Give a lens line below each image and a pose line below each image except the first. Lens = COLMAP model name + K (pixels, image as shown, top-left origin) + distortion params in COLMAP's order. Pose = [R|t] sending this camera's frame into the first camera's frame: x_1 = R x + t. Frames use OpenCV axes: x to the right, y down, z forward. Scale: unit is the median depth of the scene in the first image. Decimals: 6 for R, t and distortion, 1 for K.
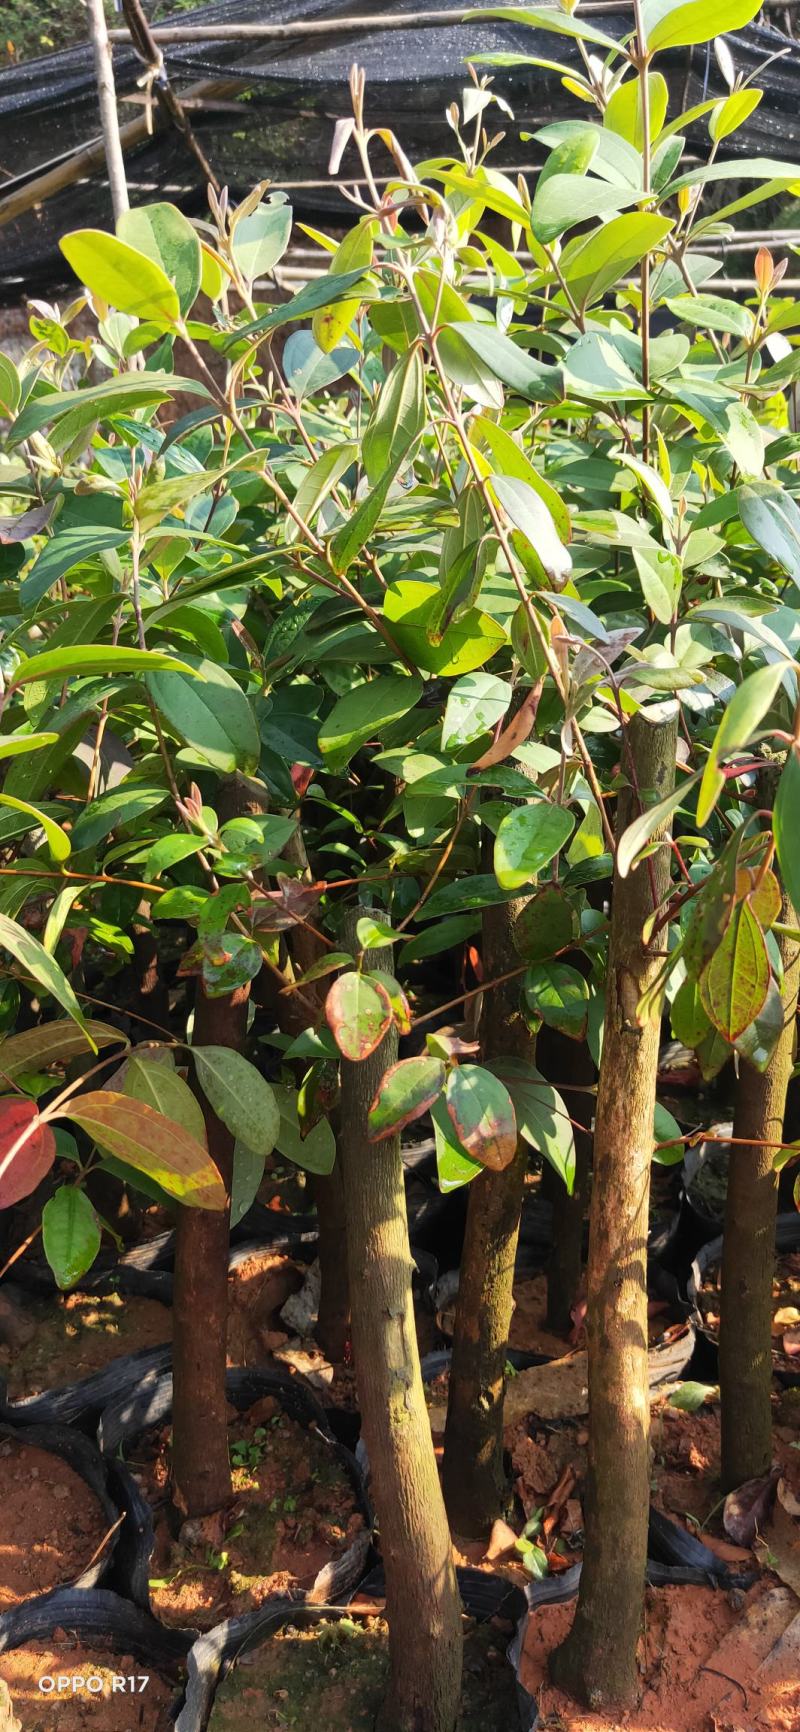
lens RADIAL K [[1309.9, 0, 439.8], [0, 1309.9, 899.7], [0, 0, 1]] dist [0.024692, 0.003324]
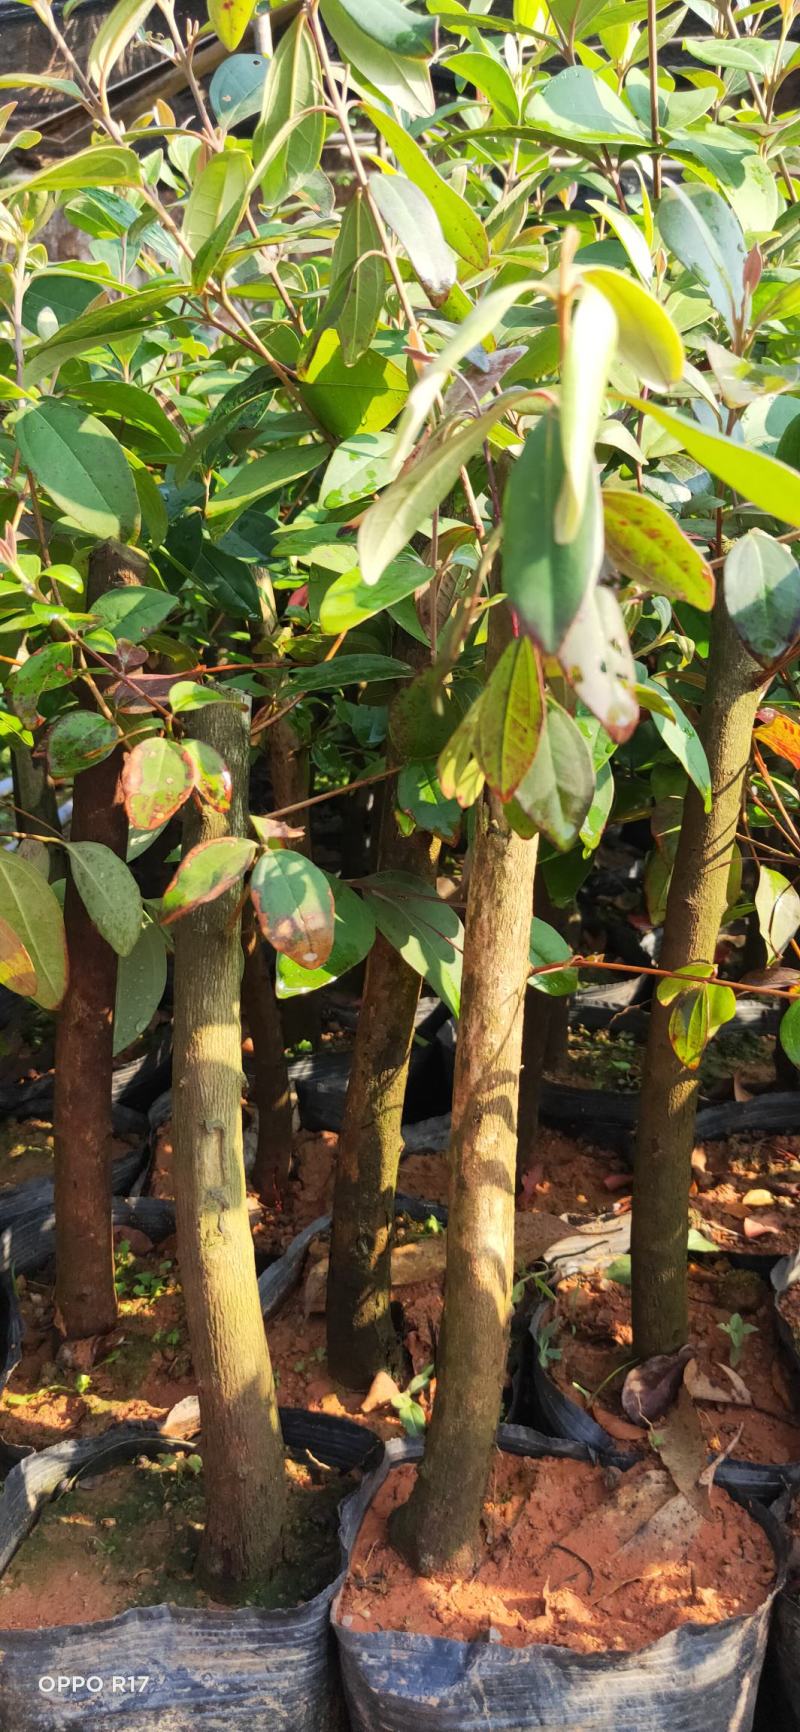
lens RADIAL K [[1328.9, 0, 400.0], [0, 1328.9, 866.0], [0, 0, 1]] dist [-0.023240, 0.123580]
pose [[0.992604, 0.058036, -0.106629, 0.158238], [-0.051647, 0.996755, 0.061734, 0.064047], [0.109866, -0.055771, 0.992381, 0.104386]]
